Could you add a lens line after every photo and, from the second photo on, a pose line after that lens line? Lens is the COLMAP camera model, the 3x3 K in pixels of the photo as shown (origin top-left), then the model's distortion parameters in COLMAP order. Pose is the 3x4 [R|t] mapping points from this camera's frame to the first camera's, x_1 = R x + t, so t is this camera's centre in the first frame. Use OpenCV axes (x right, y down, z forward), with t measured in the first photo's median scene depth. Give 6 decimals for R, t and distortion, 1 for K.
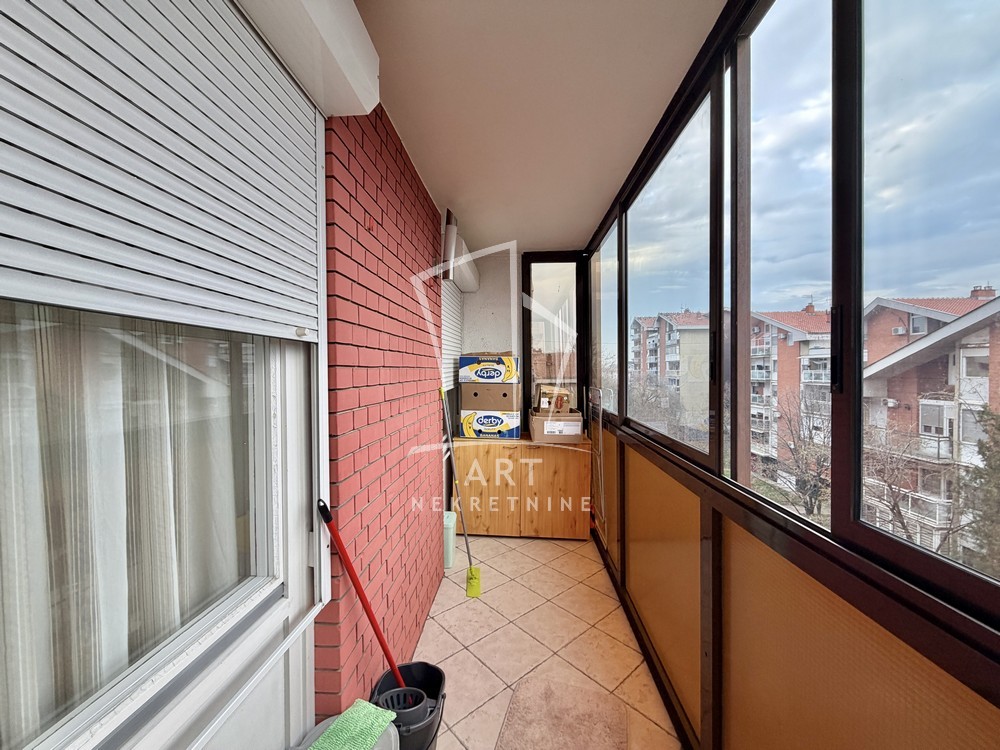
lens RADIAL K [[395.7, 0, 497.9], [0, 395.7, 377.9], [0, 0, 1]] dist [-0.002138, -0.000695]
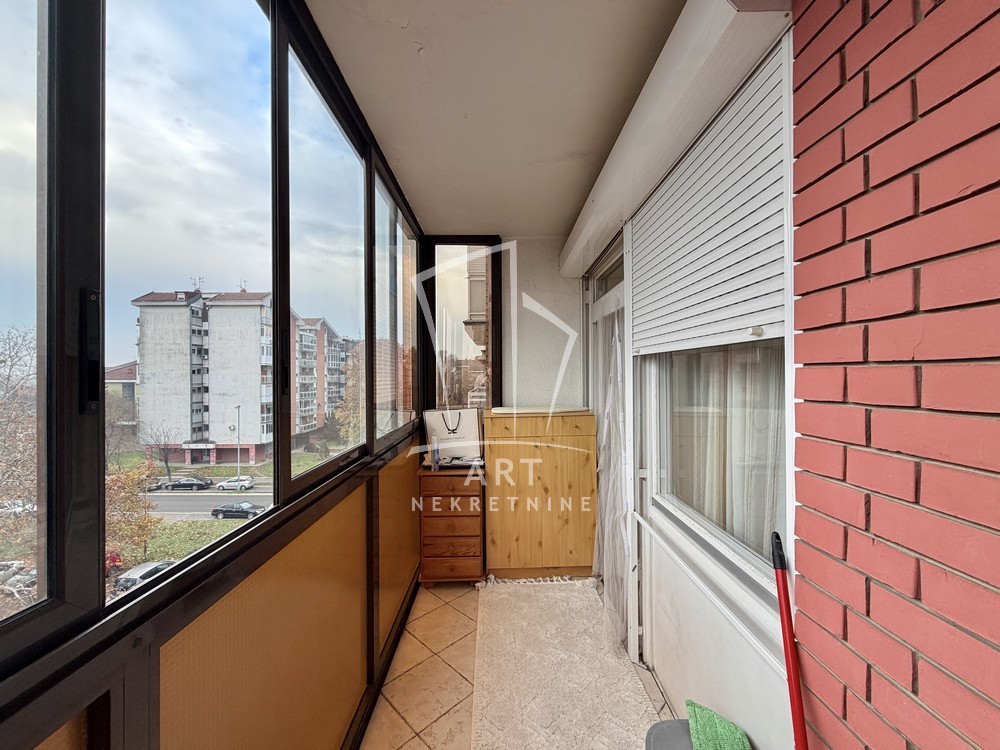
lens RADIAL K [[395.7, 0, 501.1], [0, 395.7, 376.1], [0, 0, 1]] dist [-0.002138, -0.000695]
pose [[-0.997554, 0.013375, -0.068605, 0.210916], [0.012518, 0.999838, 0.012916, -0.036621], [0.068767, 0.012025, -0.997560, 2.306325]]
